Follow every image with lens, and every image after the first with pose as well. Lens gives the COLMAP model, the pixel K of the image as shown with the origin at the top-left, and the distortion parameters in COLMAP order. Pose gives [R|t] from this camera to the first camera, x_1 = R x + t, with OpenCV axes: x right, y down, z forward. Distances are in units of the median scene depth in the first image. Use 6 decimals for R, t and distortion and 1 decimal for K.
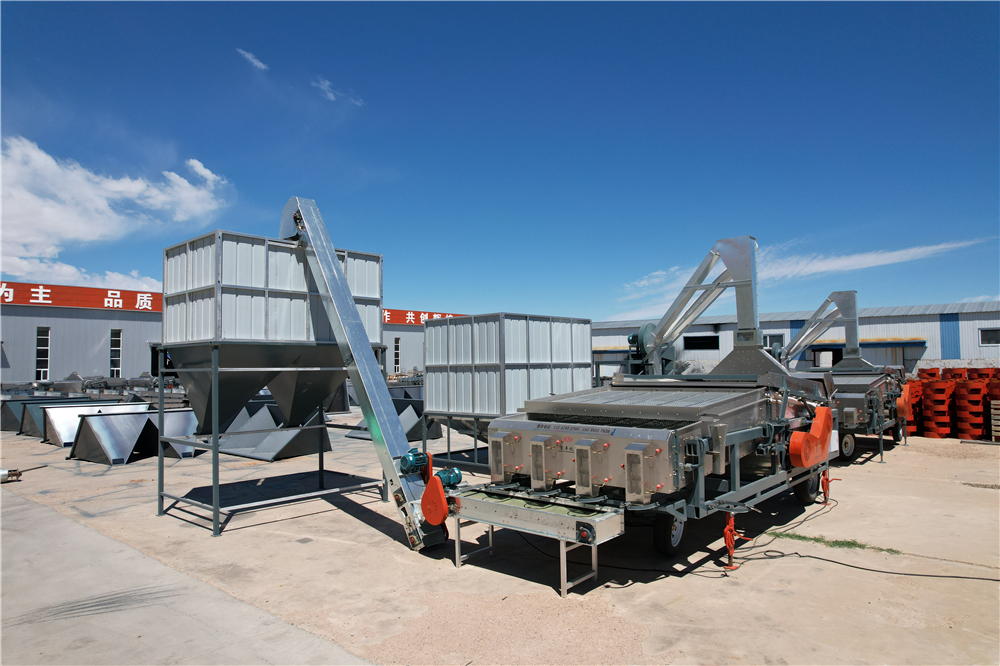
lens RADIAL K [[640.2, 0, 500.0], [0, 640.2, 335.6], [0, 0, 1]] dist [-0.080458, 0.074216]
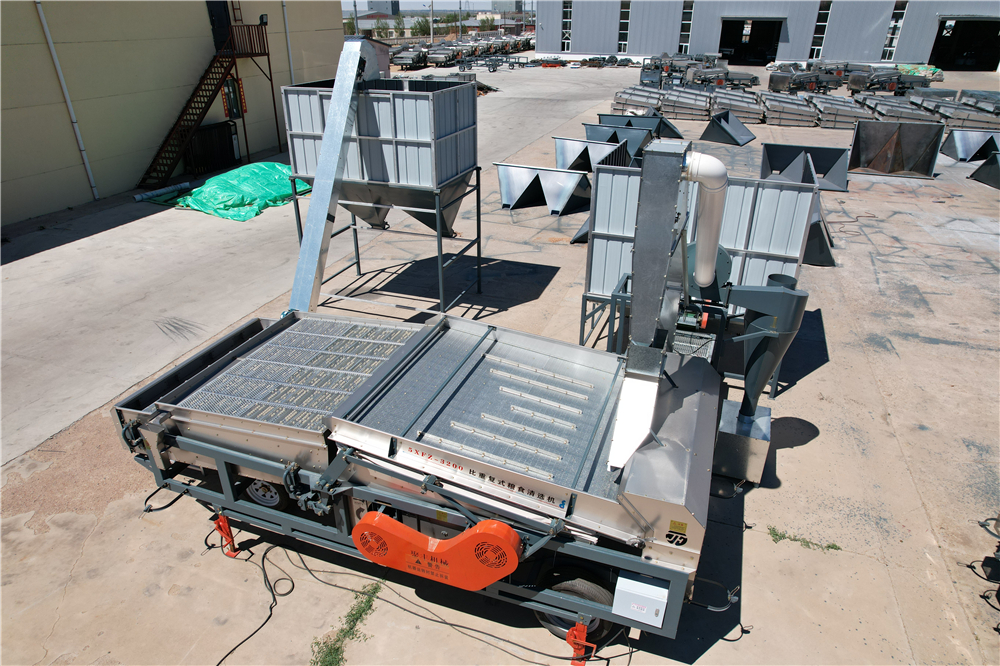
lens RADIAL K [[640.2, 0, 500.7], [0, 640.2, 337.5], [0, 0, 1]] dist [-0.080458, 0.074216]
pose [[0.372251, 0.435174, -0.819788, 0.821544], [0.033436, 0.876405, 0.480412, -0.274427], [0.927529, -0.206244, 0.311693, 0.790331]]
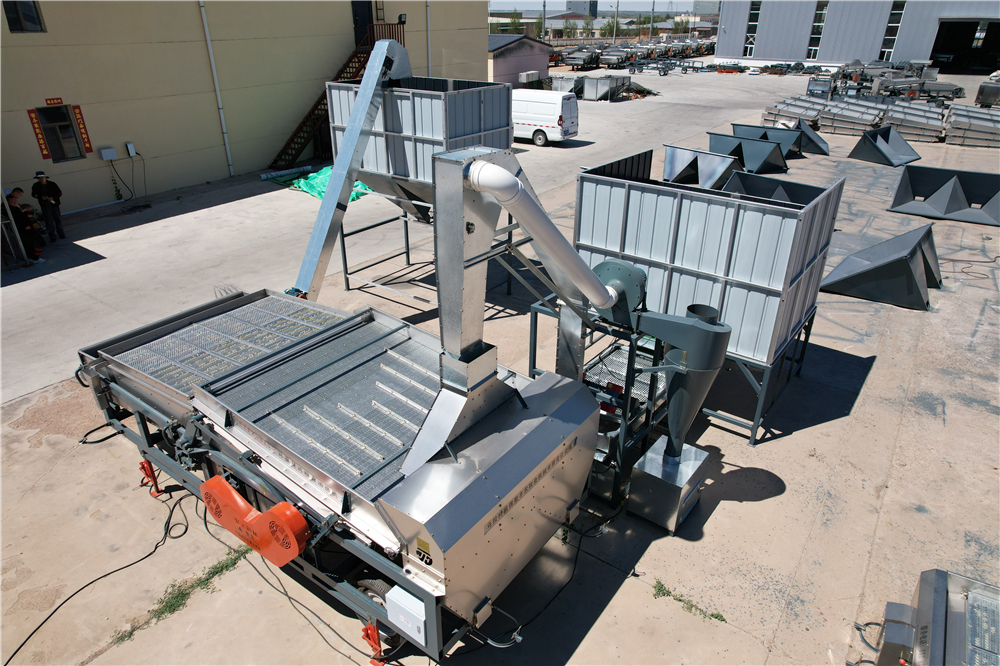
lens RADIAL K [[640.2, 0, 500.1], [0, 640.2, 337.5], [0, 0, 1]] dist [-0.080458, 0.074216]
pose [[0.097559, 0.465334, -0.879743, 0.884845], [0.038178, 0.881559, 0.470528, -0.265740], [0.994497, -0.079491, 0.068238, 1.068402]]
